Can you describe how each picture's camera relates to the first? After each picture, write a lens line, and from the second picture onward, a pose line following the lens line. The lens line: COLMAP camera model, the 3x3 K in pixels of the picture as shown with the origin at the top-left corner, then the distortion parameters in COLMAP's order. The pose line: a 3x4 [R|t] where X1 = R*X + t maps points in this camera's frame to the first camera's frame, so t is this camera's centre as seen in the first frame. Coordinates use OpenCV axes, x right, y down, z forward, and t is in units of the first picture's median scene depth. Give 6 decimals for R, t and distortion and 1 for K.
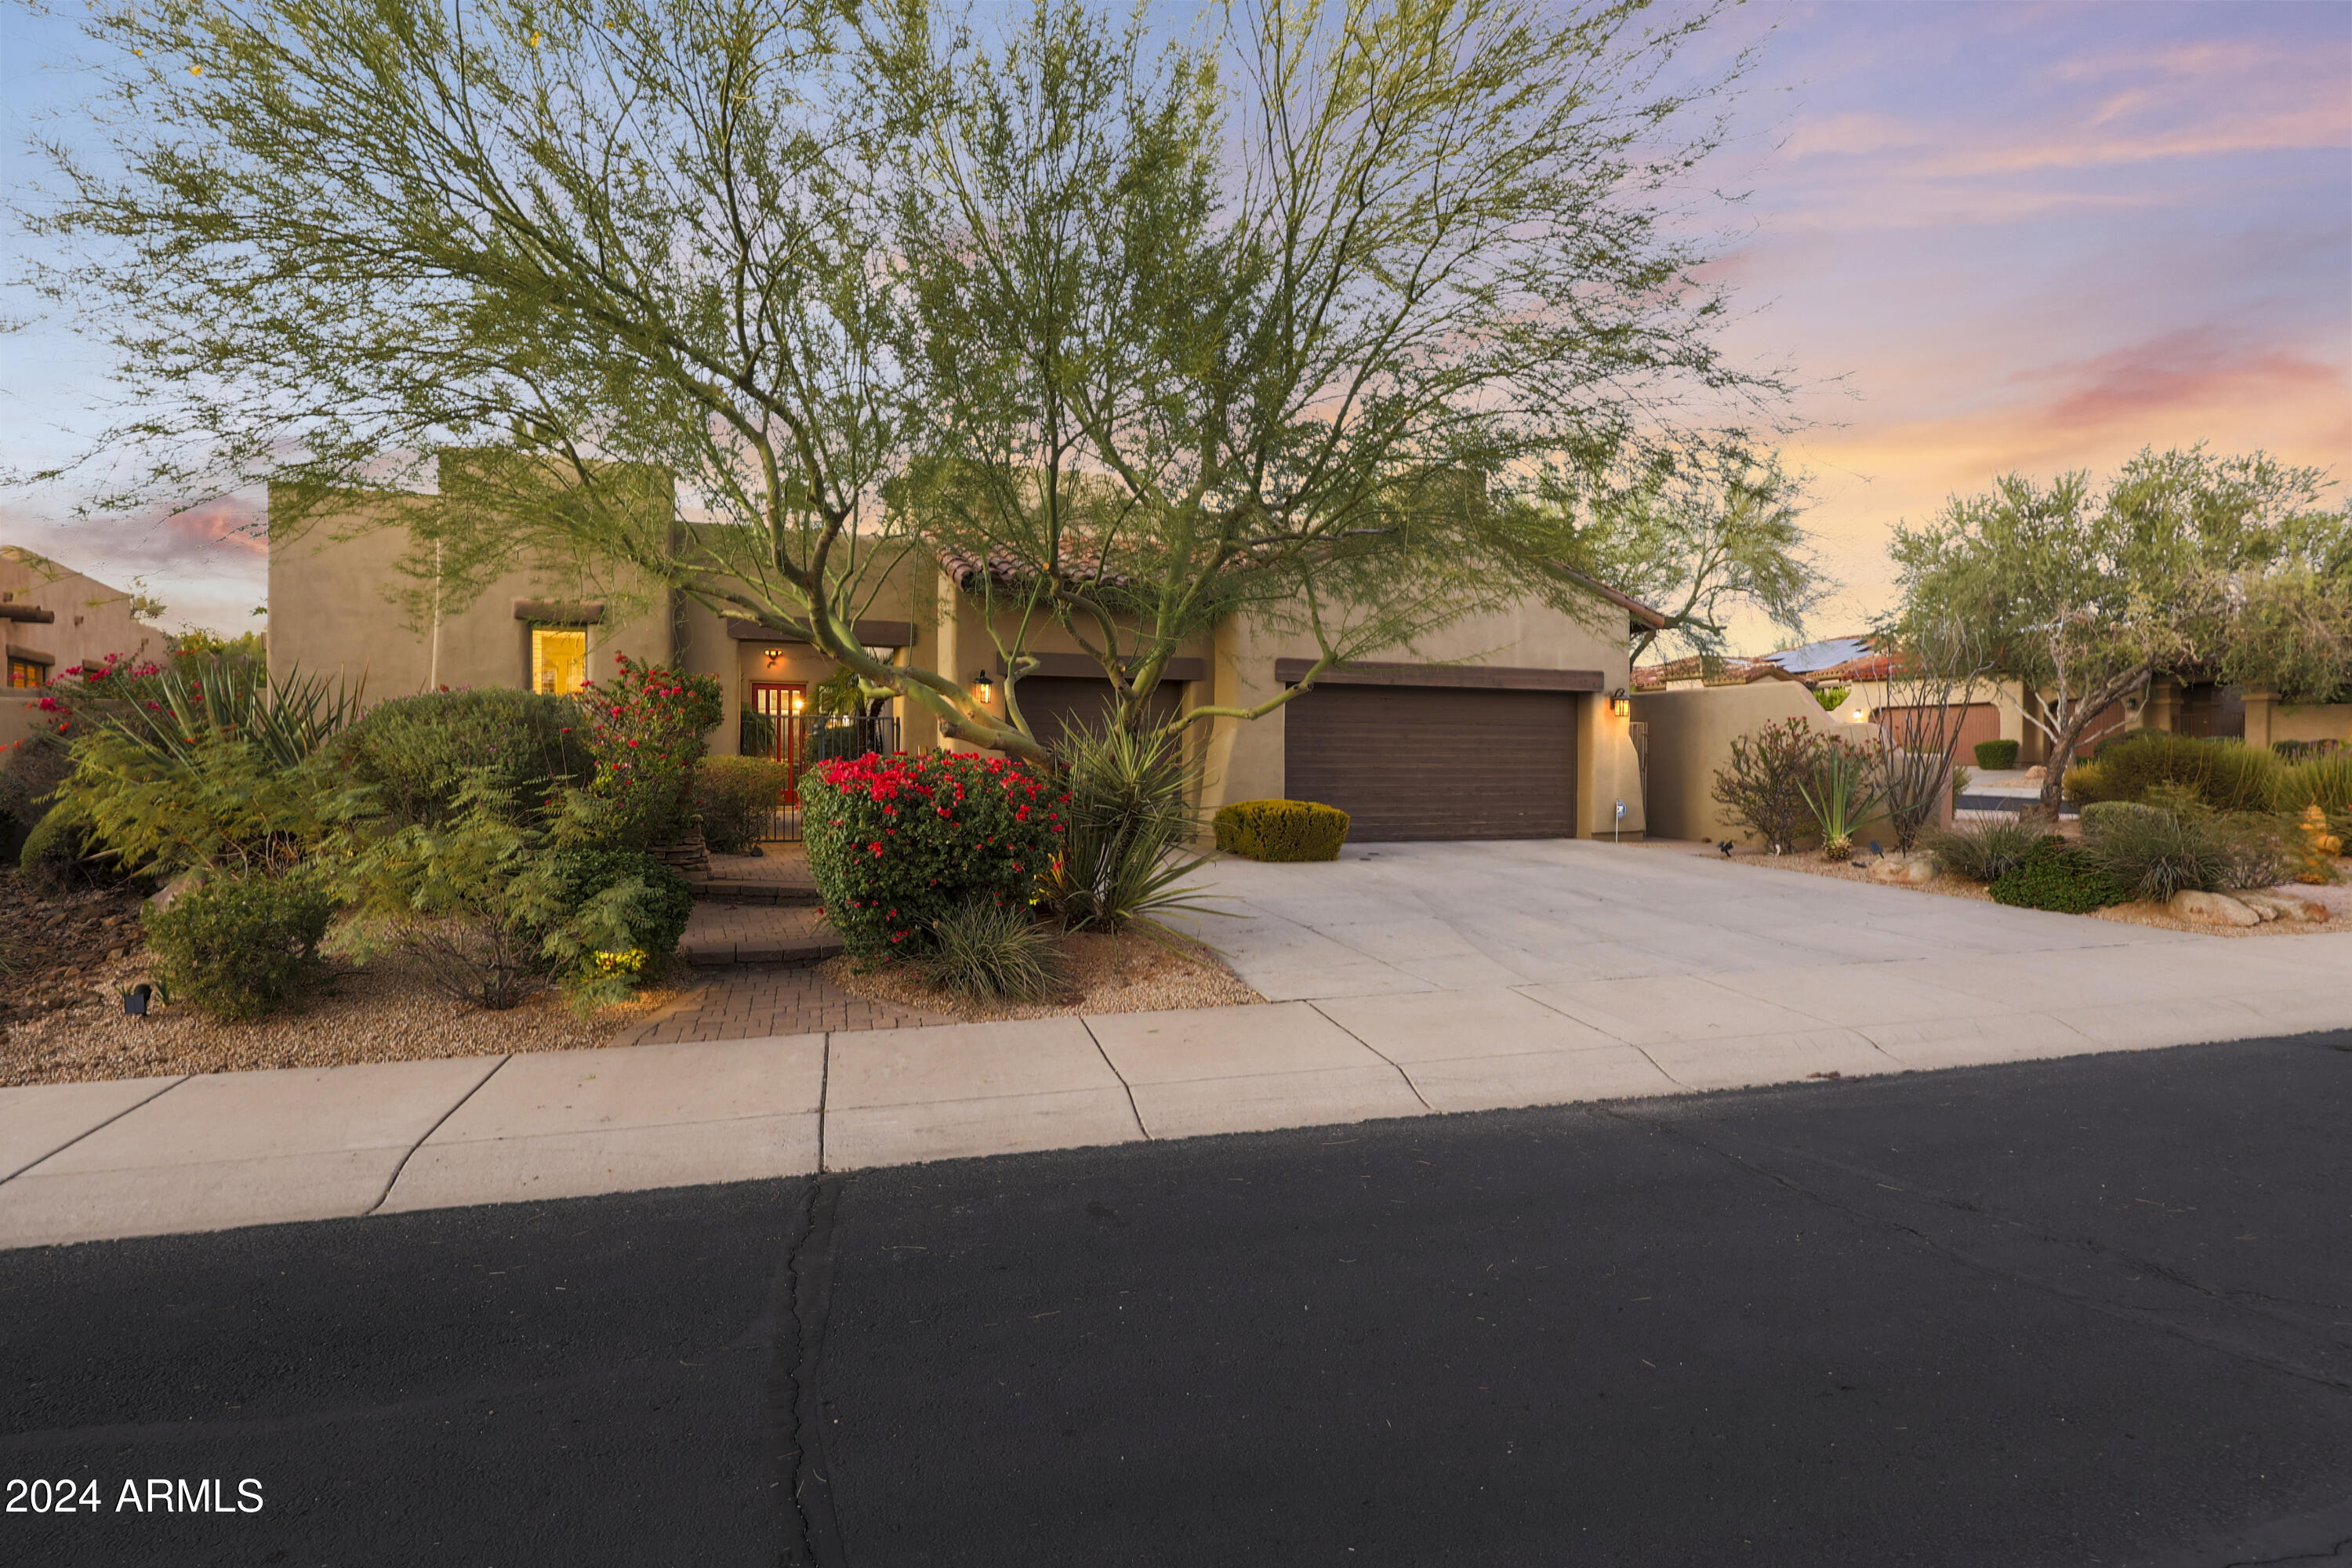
lens RADIAL K [[1239.4, 0, 1185.6], [0, 1239.4, 773.5], [0, 0, 1]] dist [-0.001798, 0.000436]
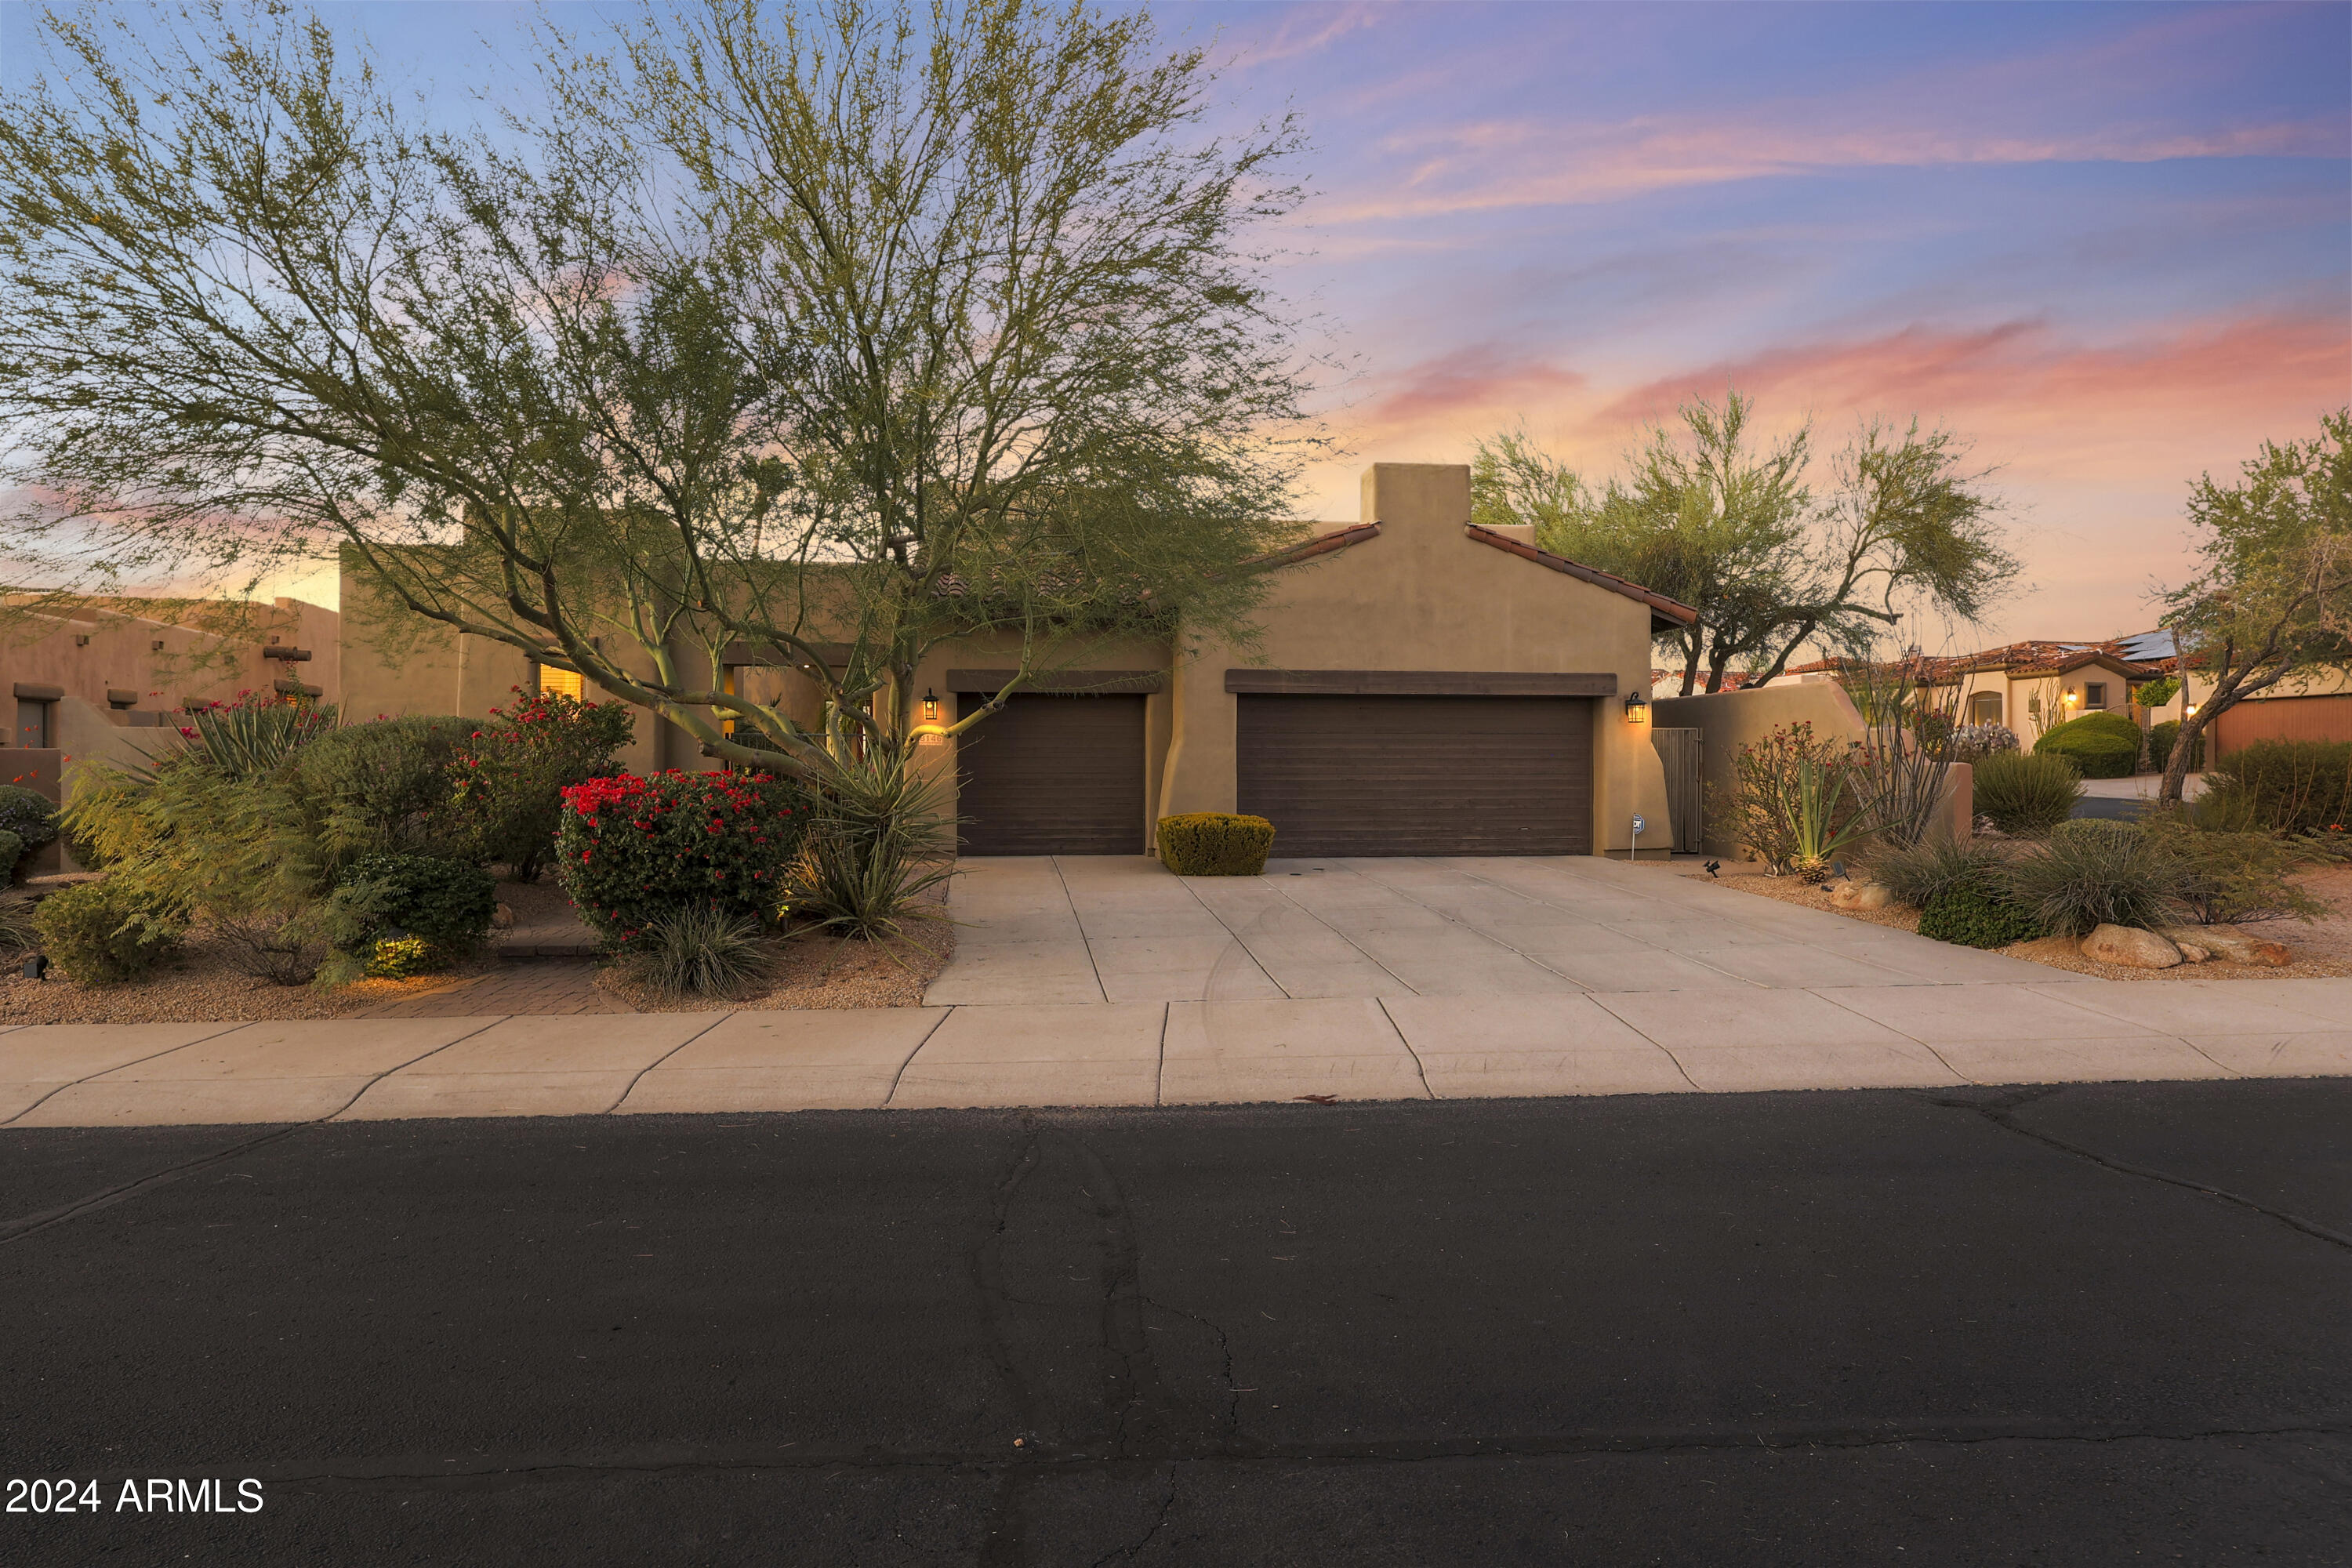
lens RADIAL K [[1297.2, 0, 1176.9], [0, 1297.2, 799.9], [0, 0, 1]] dist [-0.002918, -0.000163]
pose [[0.970306, 0.000469, -0.241882, 0.558809], [0.002758, 0.999912, 0.013001, -0.005288], [0.241867, -0.013282, 0.970219, -0.018157]]
